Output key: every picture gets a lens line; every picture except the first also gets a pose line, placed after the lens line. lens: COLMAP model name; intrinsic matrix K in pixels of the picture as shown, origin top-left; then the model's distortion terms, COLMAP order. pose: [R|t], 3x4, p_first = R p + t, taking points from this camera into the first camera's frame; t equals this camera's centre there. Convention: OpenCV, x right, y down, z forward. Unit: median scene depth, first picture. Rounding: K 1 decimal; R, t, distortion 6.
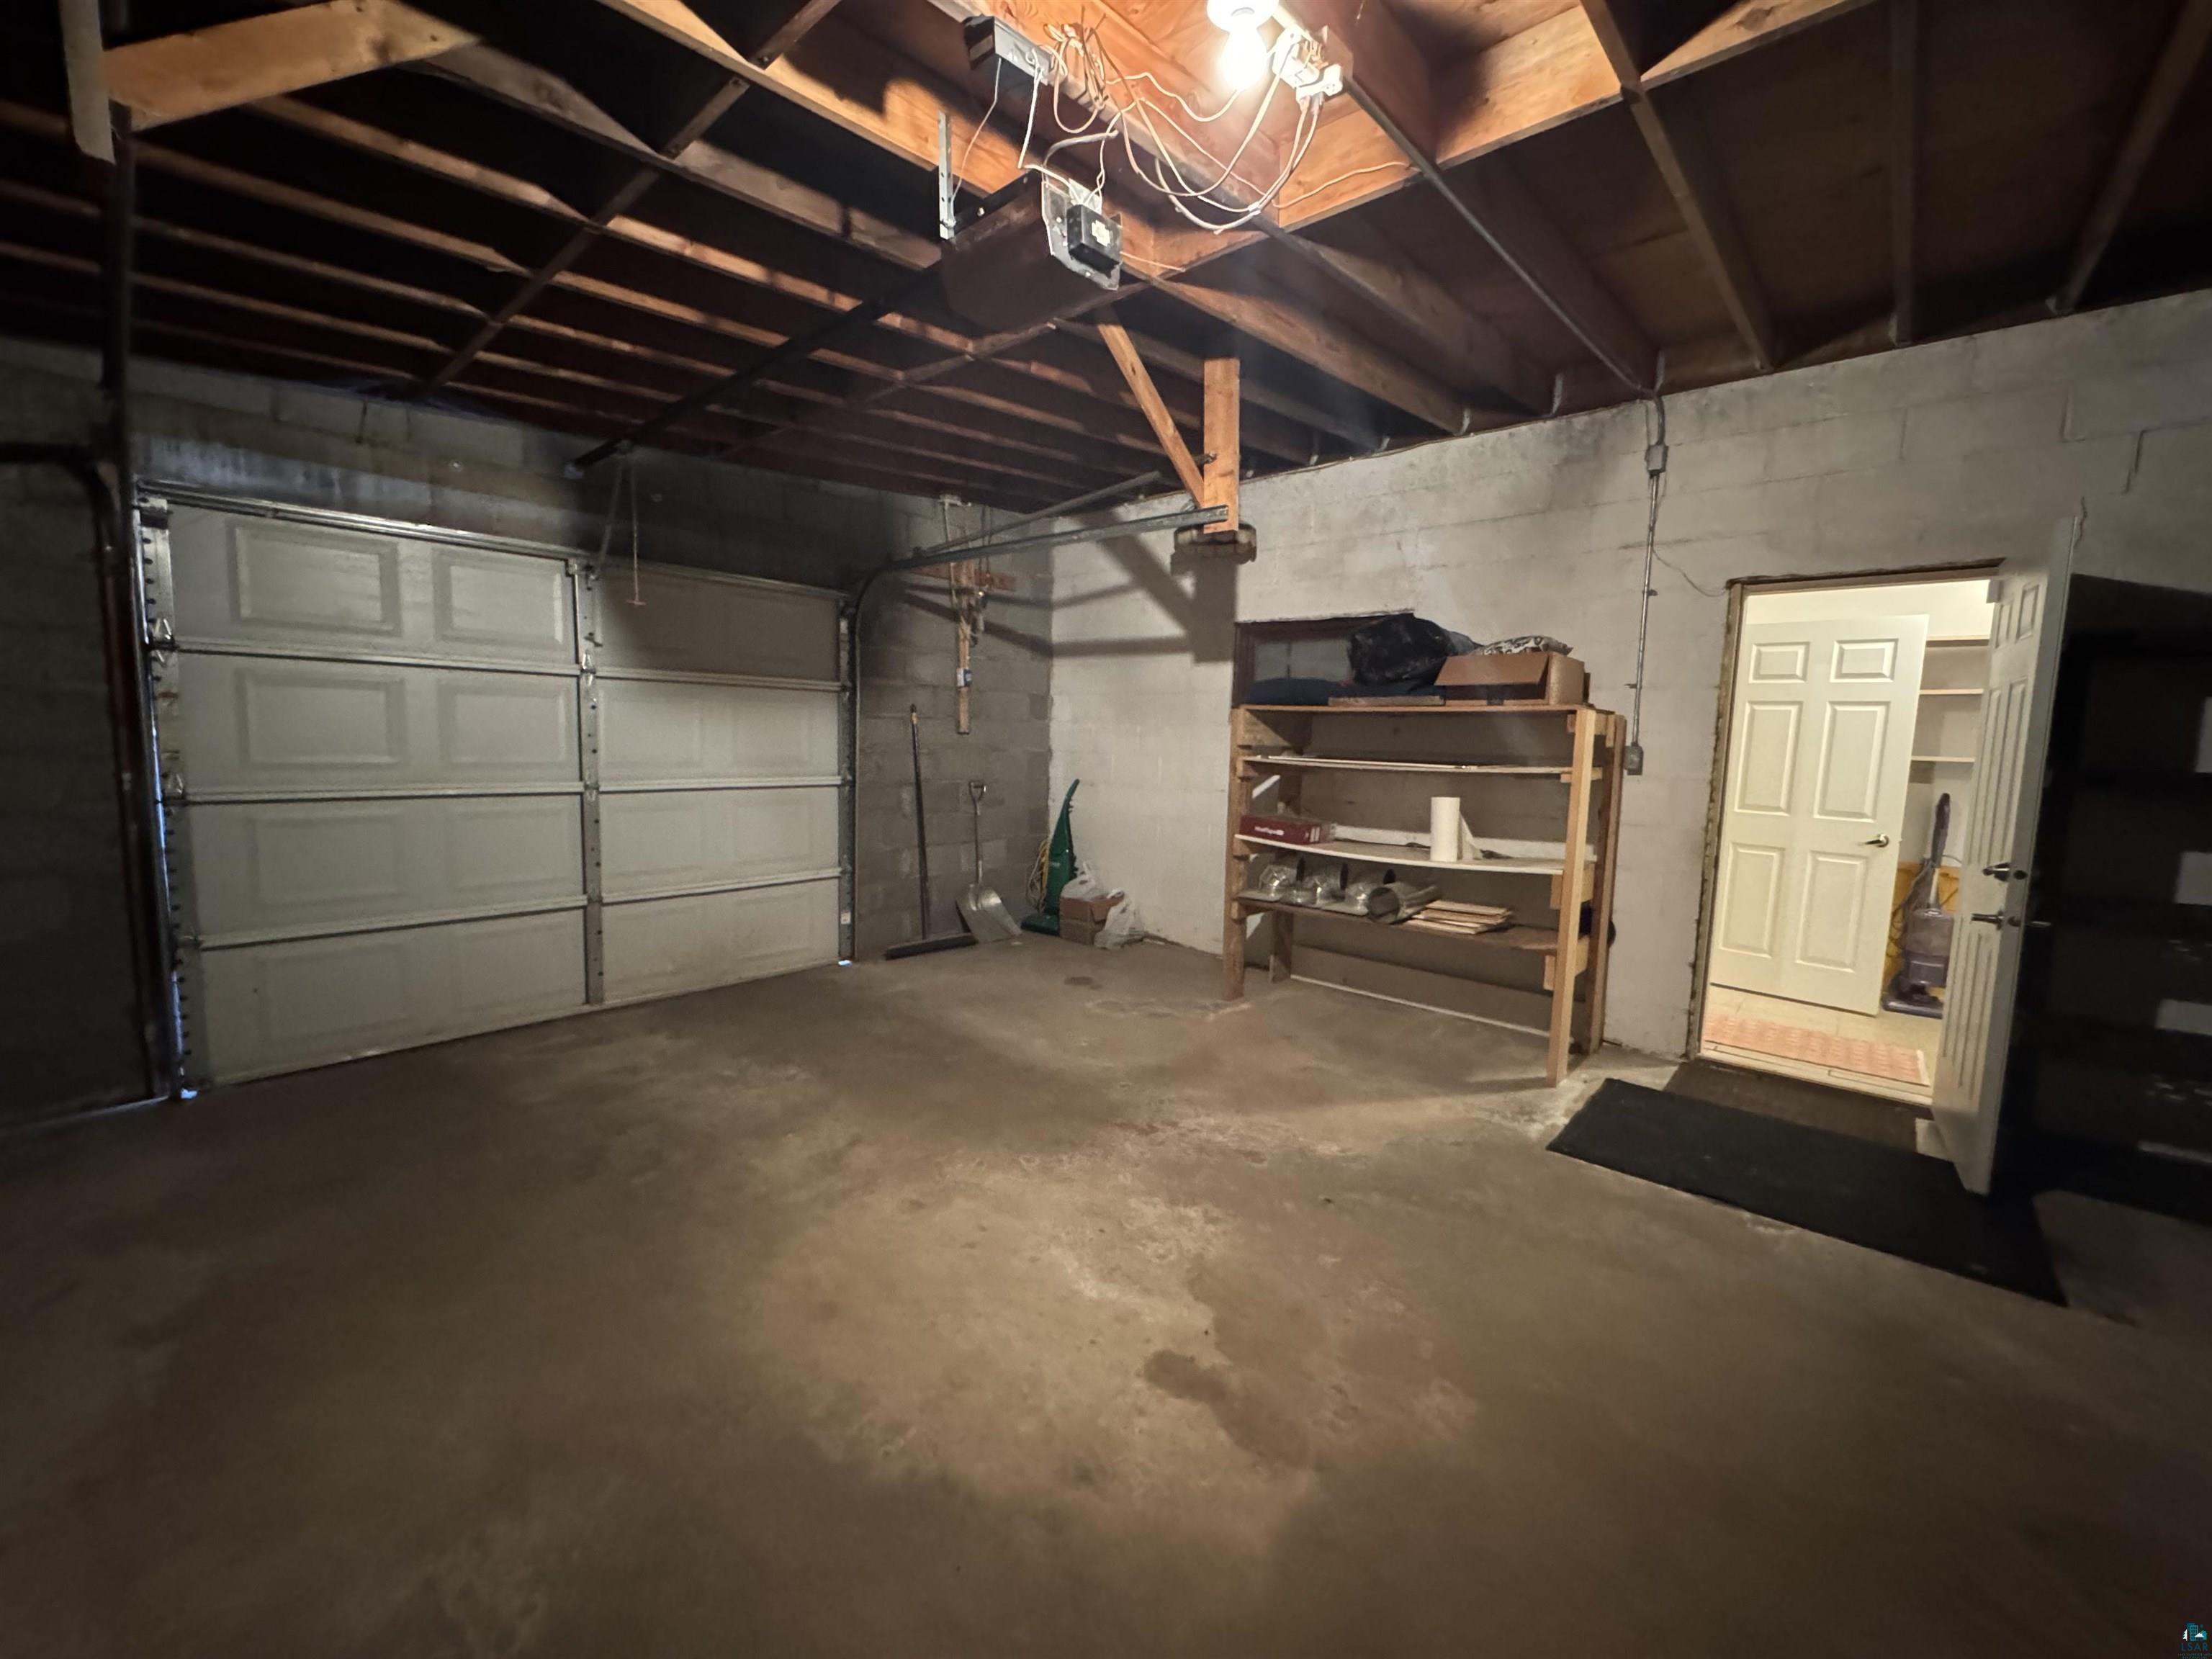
lens RADIAL K [[880.6, 0, 1105.6], [0, 880.6, 825.8], [0, 0, 1]] dist [-0.002099, 0.000483]
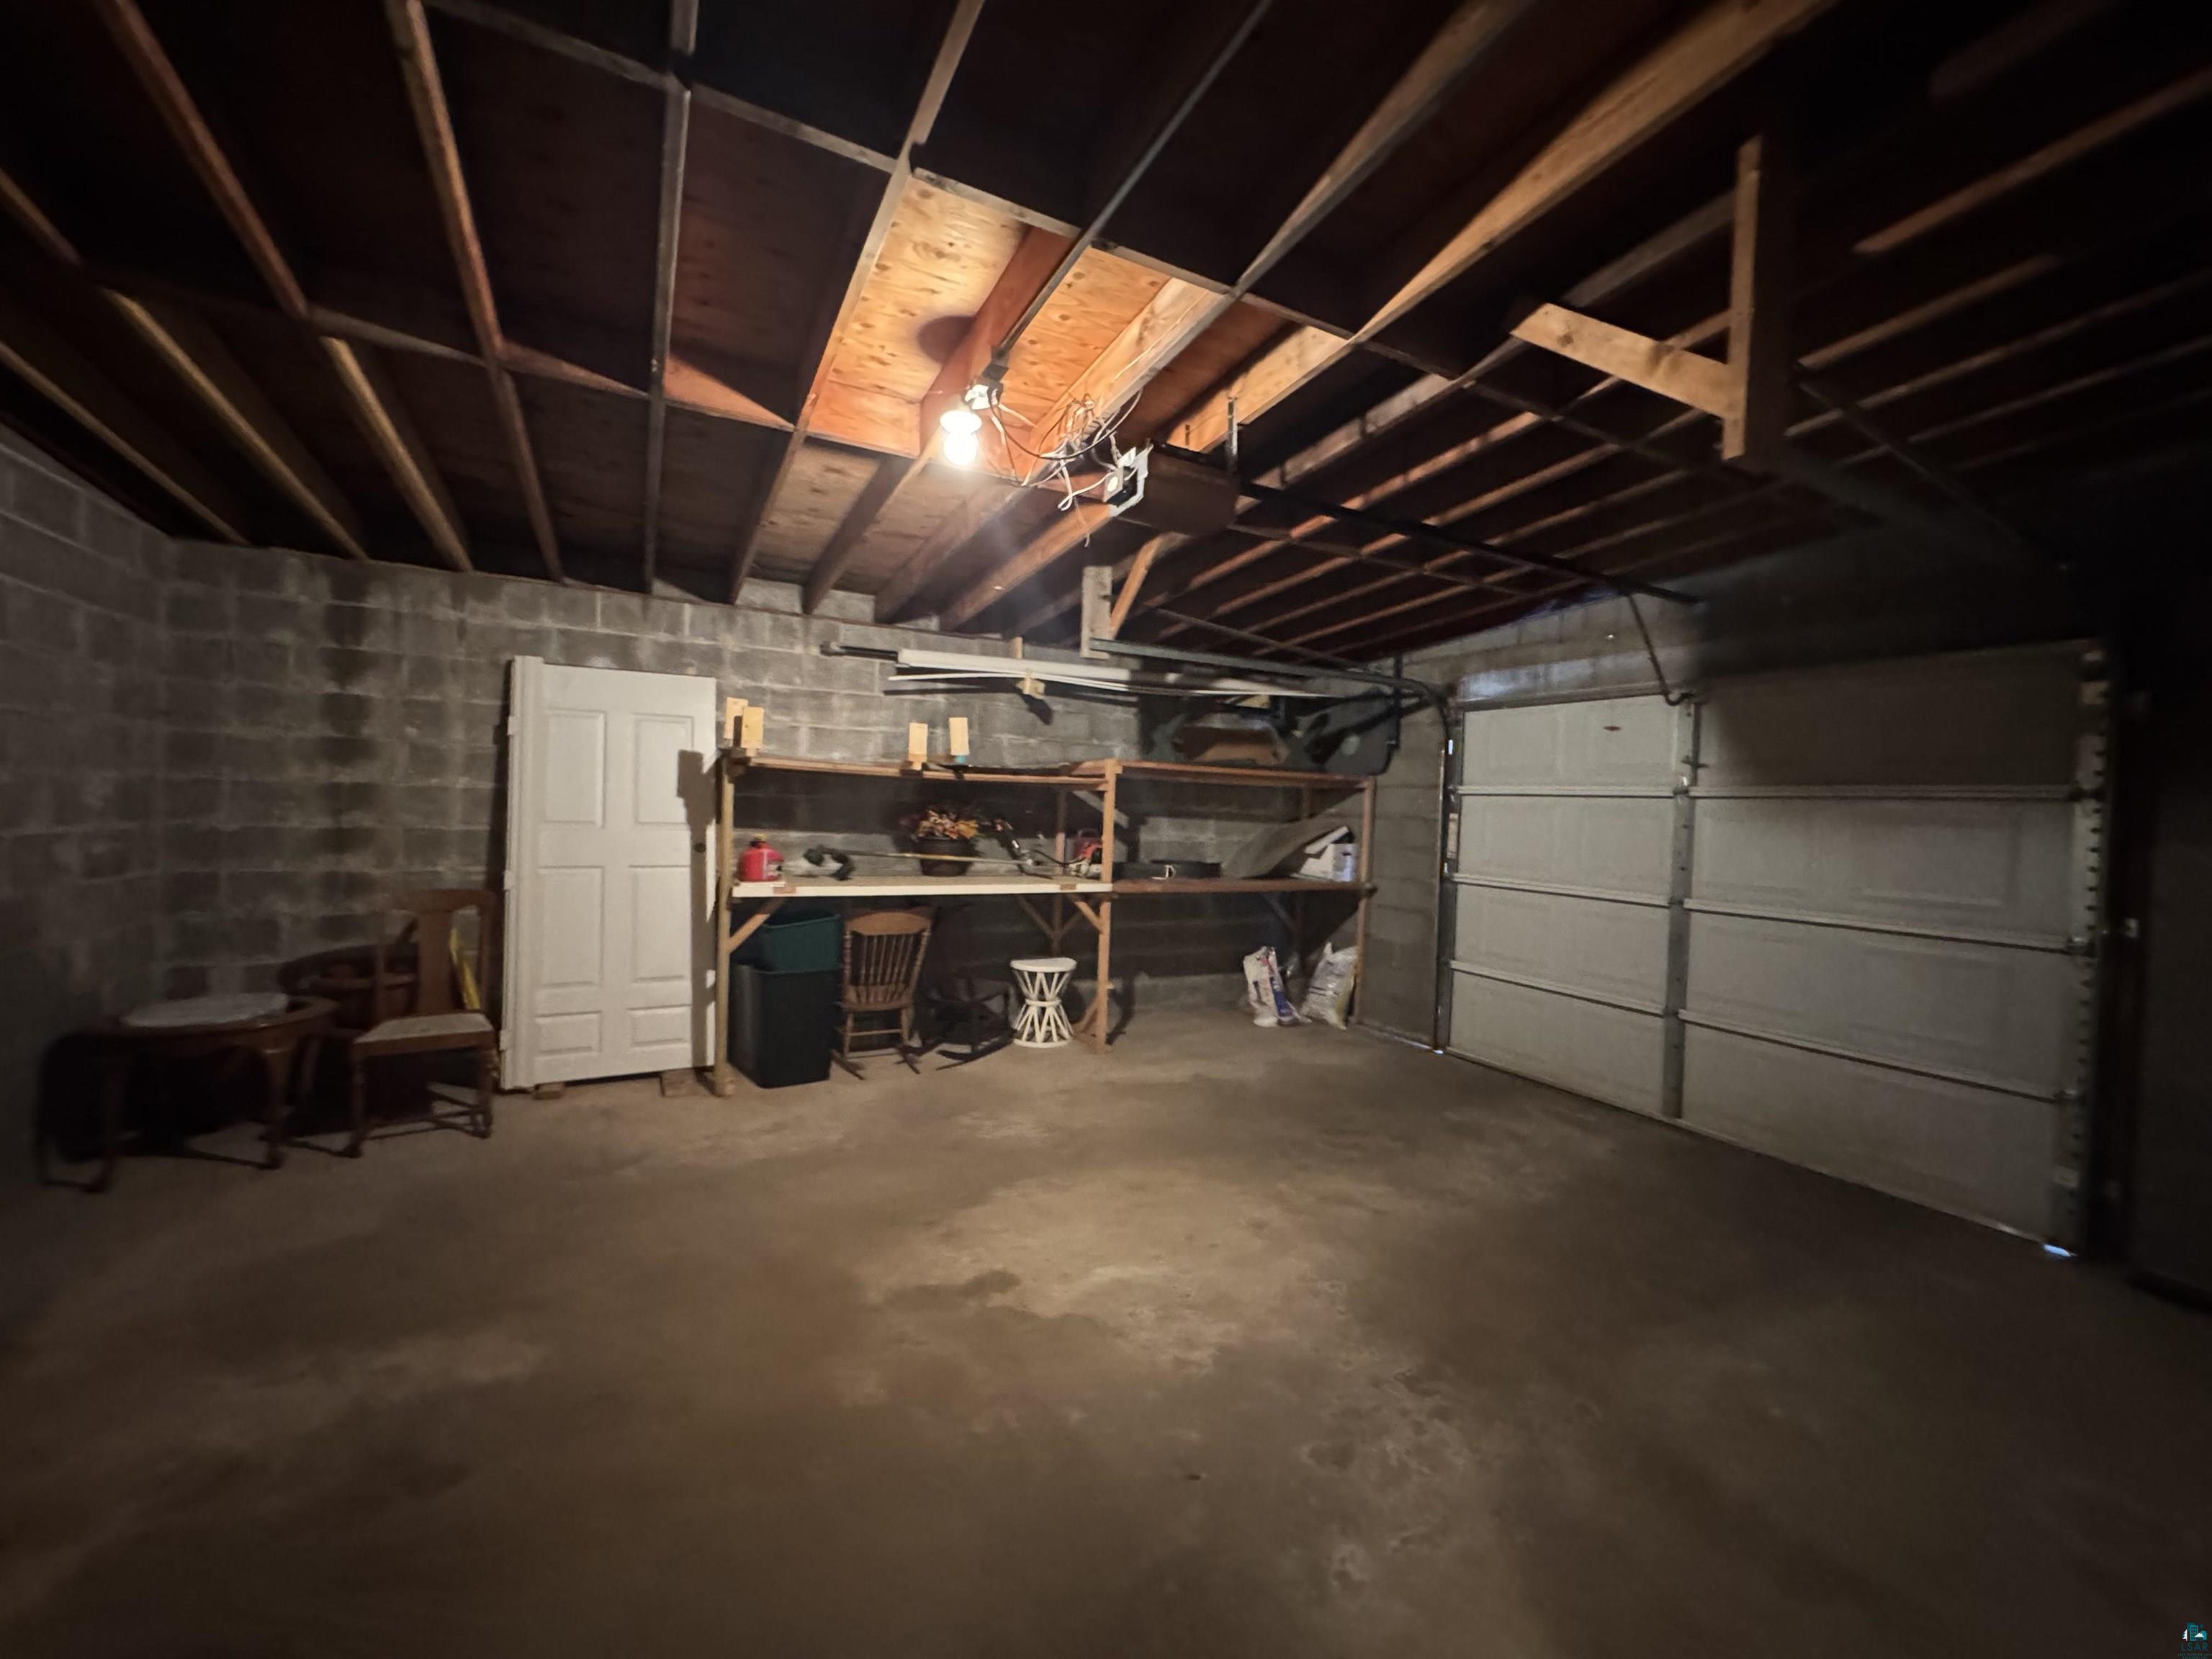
lens RADIAL K [[880.6, 0, 1104.8], [0, 880.6, 825.5], [0, 0, 1]] dist [-0.002099, 0.000483]
pose [[-0.336789, -0.014410, -0.941470, 0.952107], [-0.143232, 0.989031, 0.036100, -0.115202], [0.930622, 0.147007, -0.335158, 1.083142]]
